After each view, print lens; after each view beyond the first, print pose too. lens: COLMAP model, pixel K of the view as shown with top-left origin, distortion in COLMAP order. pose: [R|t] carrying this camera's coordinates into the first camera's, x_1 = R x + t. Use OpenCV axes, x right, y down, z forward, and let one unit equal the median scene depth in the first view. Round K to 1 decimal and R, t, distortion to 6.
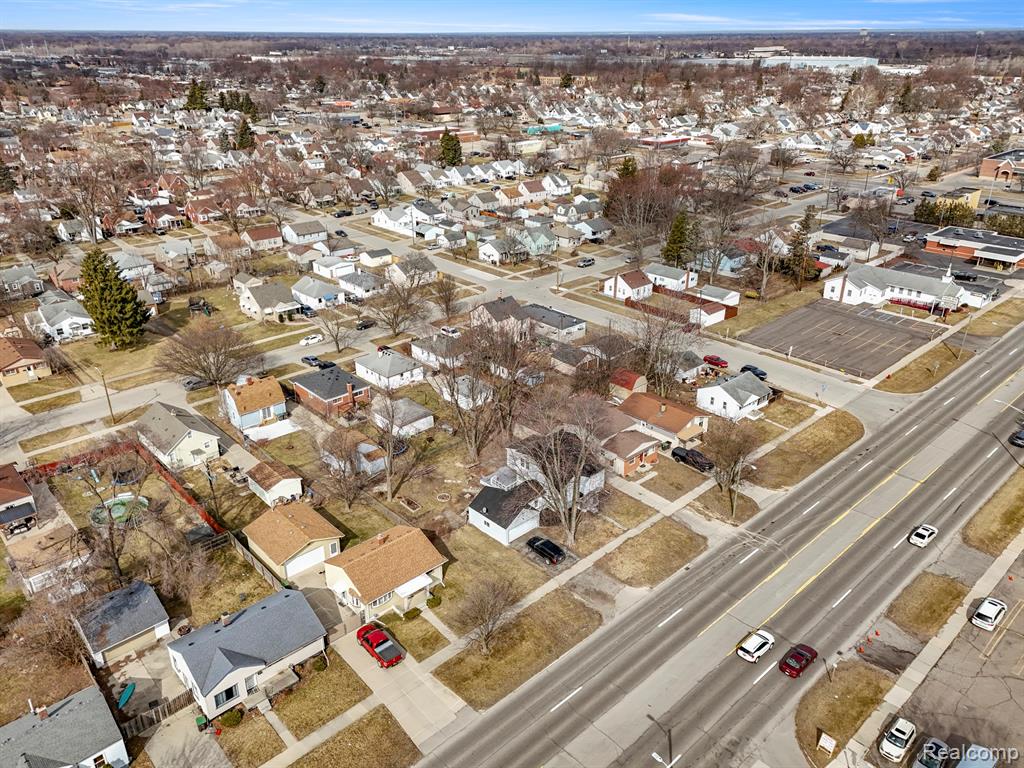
lens RADIAL K [[765.7, 0, 512.0], [0, 765.7, 384.0], [0, 0, 1]] dist [0.110080, -0.131485]
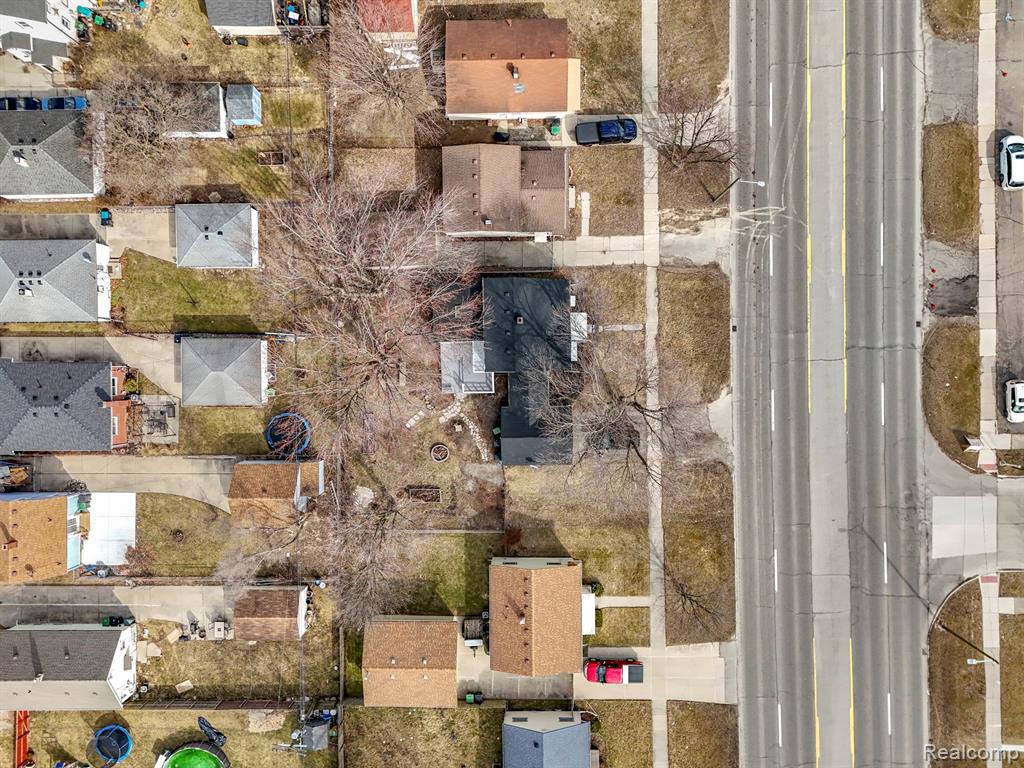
lens RADIAL K [[746.5, 0, 509.5], [0, 746.5, 386.3], [0, 0, 1]] dist [0.079729, -0.067513]
pose [[0.672279, -0.740061, -0.018713, 0.020931], [0.320460, 0.268136, 0.908520, -0.508651], [-0.667343, -0.616776, 0.417422, 0.667471]]
